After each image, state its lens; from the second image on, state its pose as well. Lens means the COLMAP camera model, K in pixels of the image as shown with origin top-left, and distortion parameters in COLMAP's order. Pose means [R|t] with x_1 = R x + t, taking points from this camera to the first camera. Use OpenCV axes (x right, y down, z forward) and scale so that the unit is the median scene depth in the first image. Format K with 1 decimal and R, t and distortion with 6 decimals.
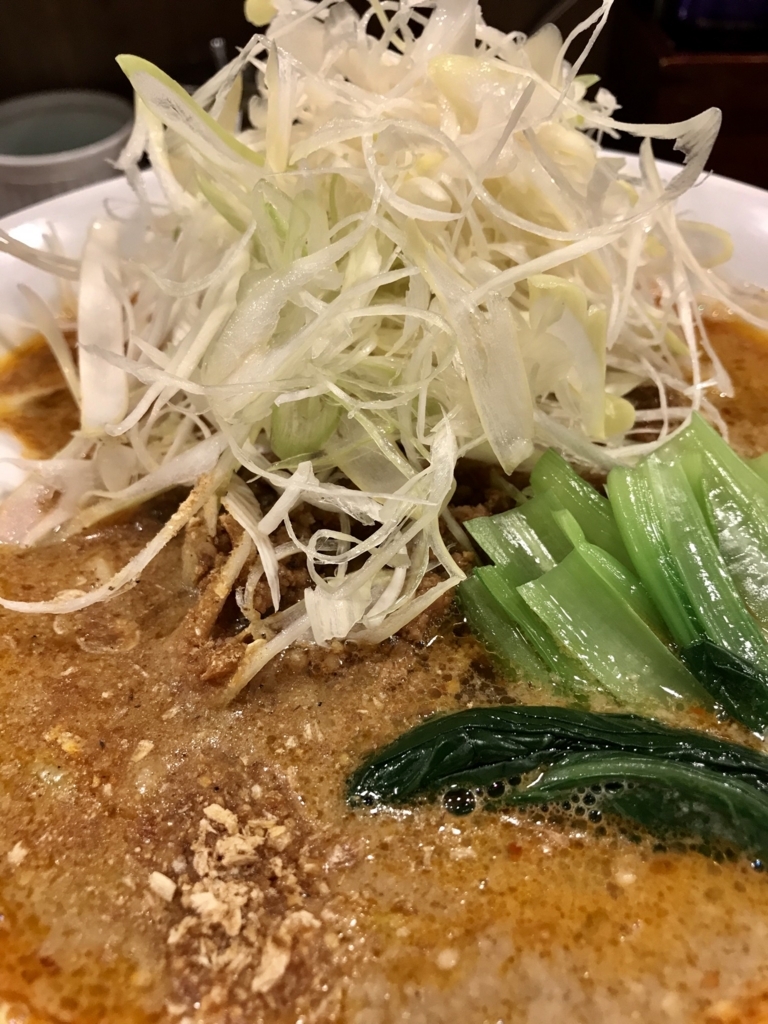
lens RADIAL K [[894.3, 0, 378.5], [0, 894.3, 512.5], [0, 0, 1]] dist [-0.082770, 0.054563]
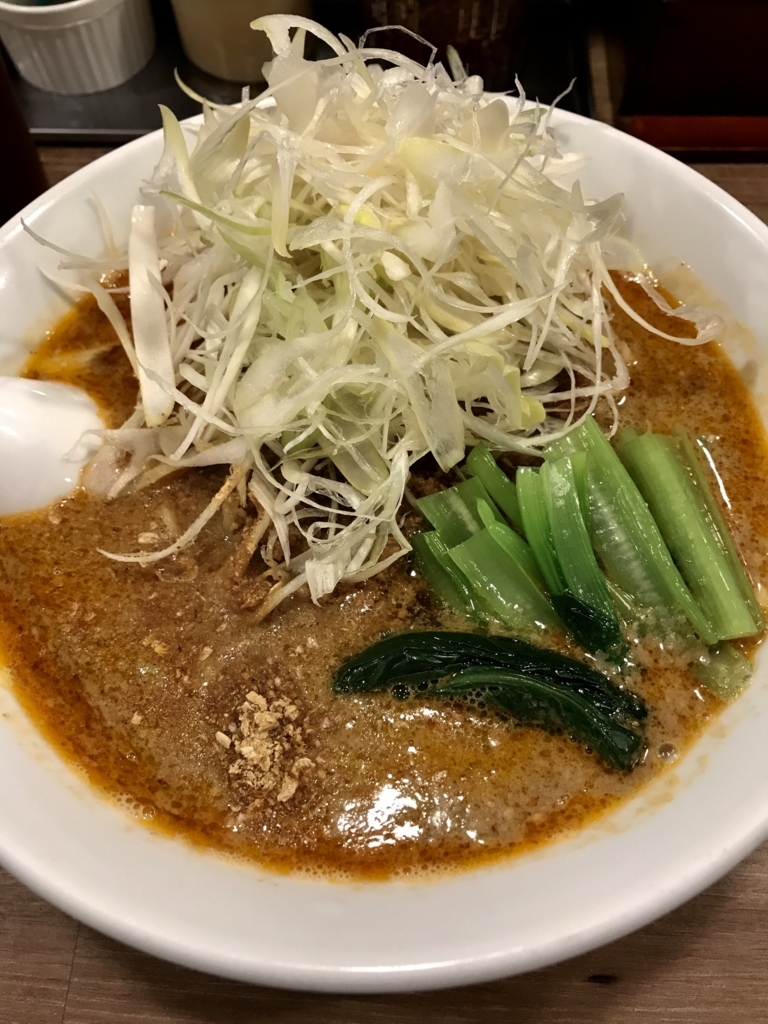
lens RADIAL K [[894.3, 0, 384.6], [0, 894.3, 513.0], [0, 0, 1]] dist [-0.082770, 0.054563]
pose [[0.999771, 0.016133, -0.014028, 0.074065], [-0.010839, 0.948088, 0.317823, -0.480582], [0.018427, -0.317599, 0.948046, -0.432212]]
